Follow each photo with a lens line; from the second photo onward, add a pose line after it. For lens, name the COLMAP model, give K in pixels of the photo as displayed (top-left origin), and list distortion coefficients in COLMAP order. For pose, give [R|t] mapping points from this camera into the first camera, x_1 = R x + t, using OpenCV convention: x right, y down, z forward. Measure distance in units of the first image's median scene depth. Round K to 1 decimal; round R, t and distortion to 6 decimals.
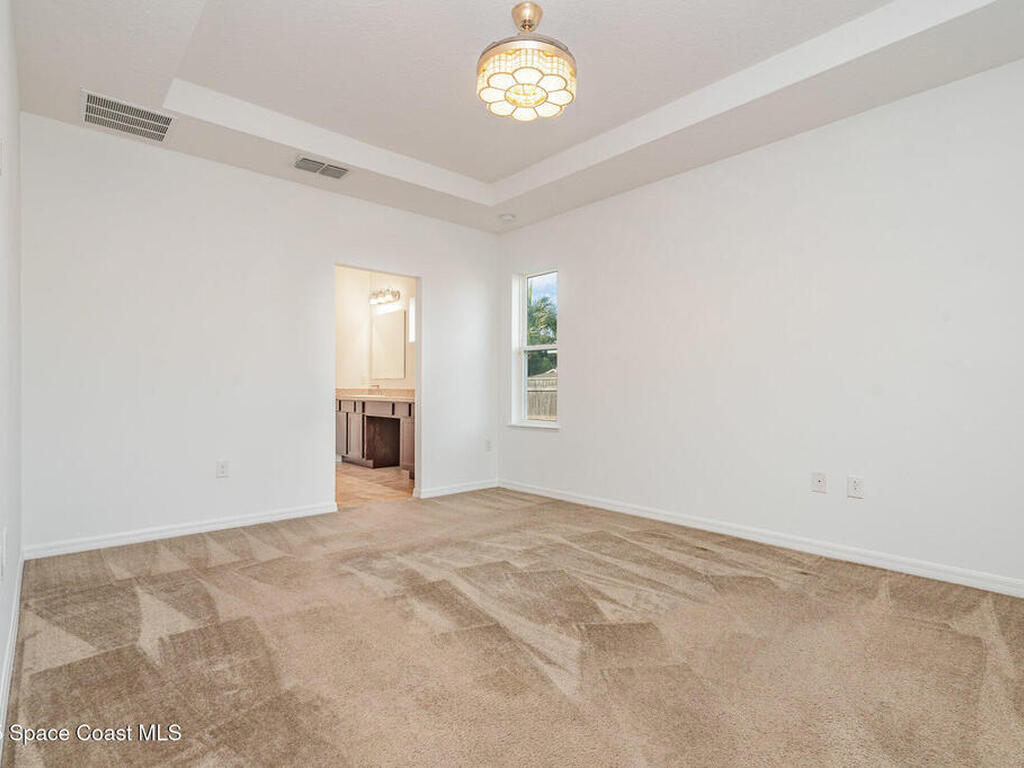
lens RADIAL K [[525.5, 0, 511.7], [0, 525.5, 385.0], [0, 0, 1]] dist [0.000428, -0.000033]
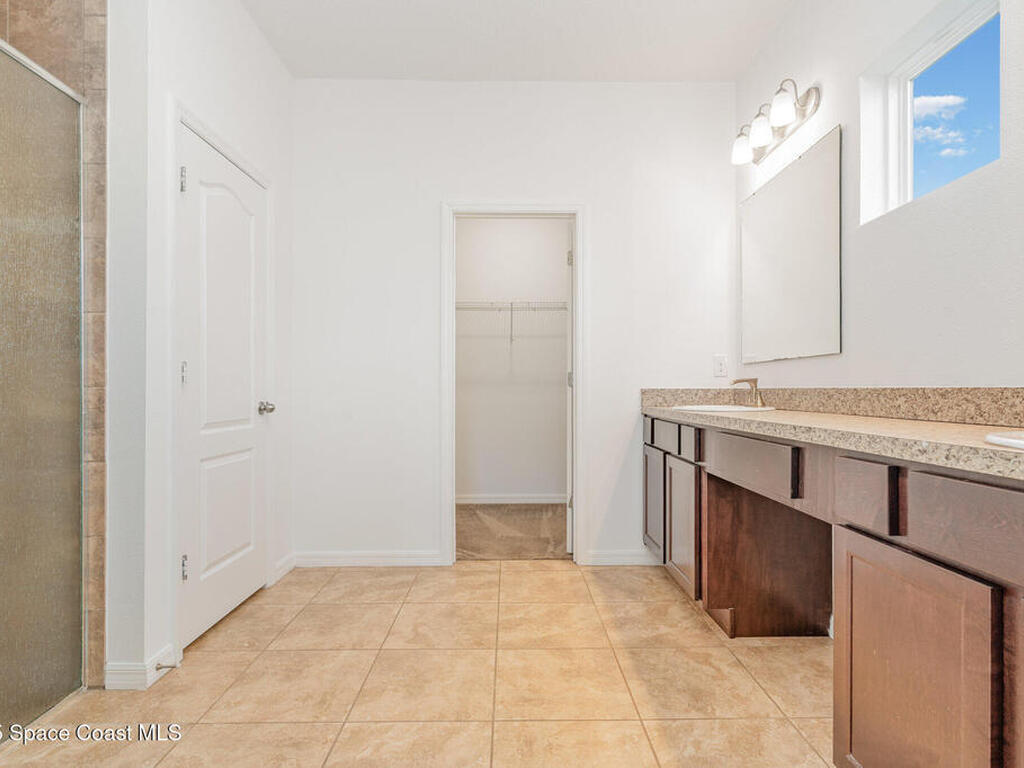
lens RADIAL K [[525.5, 0, 514.8], [0, 525.5, 384.9], [0, 0, 1]] dist [0.000428, -0.000033]
pose [[0.742499, -0.006001, -0.669820, -0.146152], [0.007406, 0.999972, -0.000749, 0.004116], [0.669806, -0.004405, 0.742523, 0.672710]]
